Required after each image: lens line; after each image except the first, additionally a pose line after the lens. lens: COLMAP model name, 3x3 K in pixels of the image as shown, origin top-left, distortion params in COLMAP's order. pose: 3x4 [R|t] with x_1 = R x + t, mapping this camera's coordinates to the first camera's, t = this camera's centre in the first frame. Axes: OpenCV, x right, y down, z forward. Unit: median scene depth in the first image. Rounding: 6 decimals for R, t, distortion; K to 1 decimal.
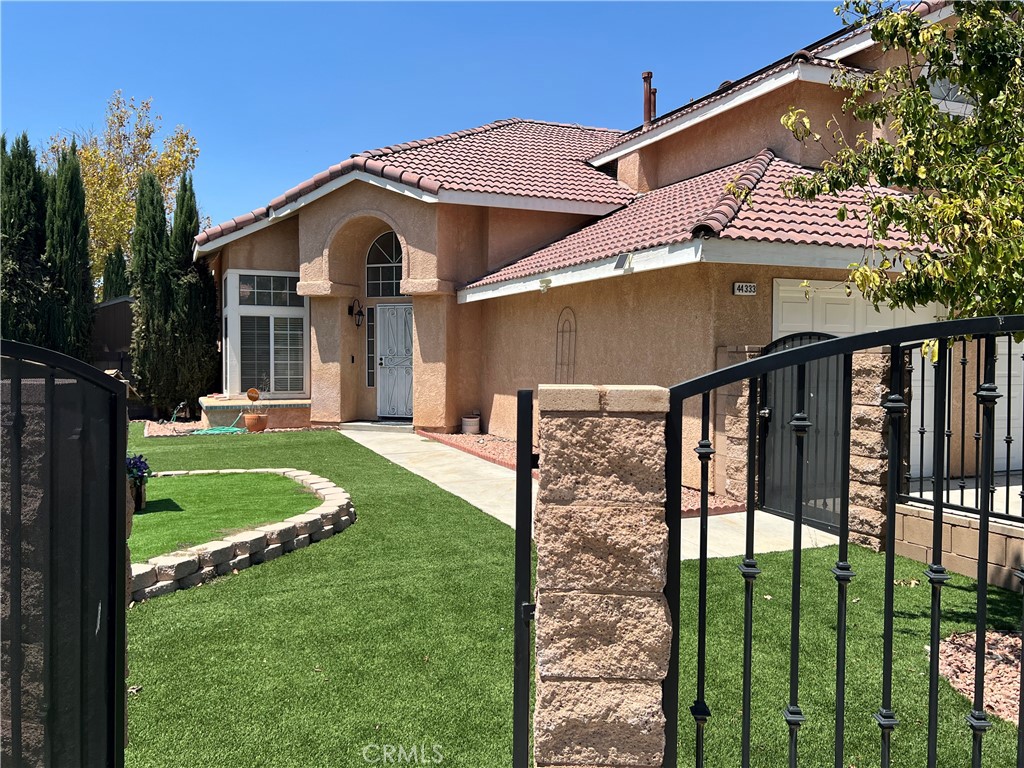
lens RADIAL K [[818.5, 0, 512.0], [0, 818.5, 384.0], [0, 0, 1]] dist [0.102265, -0.165061]
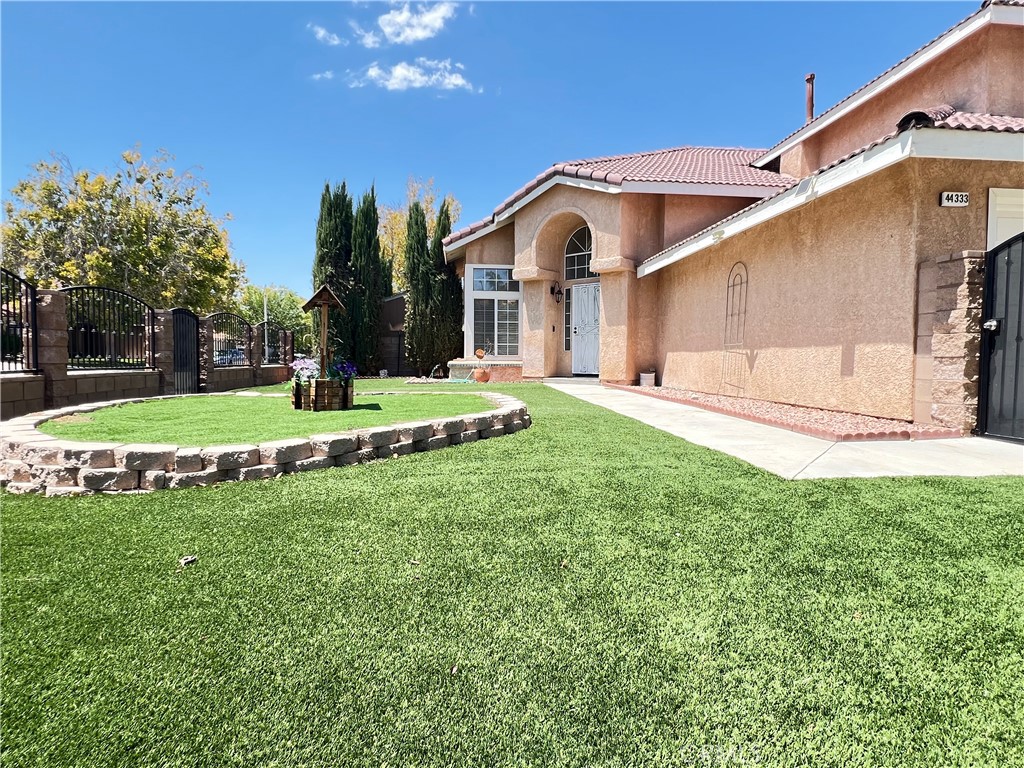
lens RADIAL K [[555.6, 0, 512.0], [0, 555.6, 384.0], [0, 0, 1]] dist [0.000965, -0.001729]
pose [[0.956879, 0.011214, -0.290269, -0.003583], [-0.008869, 0.999917, 0.009395, 0.053089], [0.290350, -0.006416, 0.956899, 0.161882]]
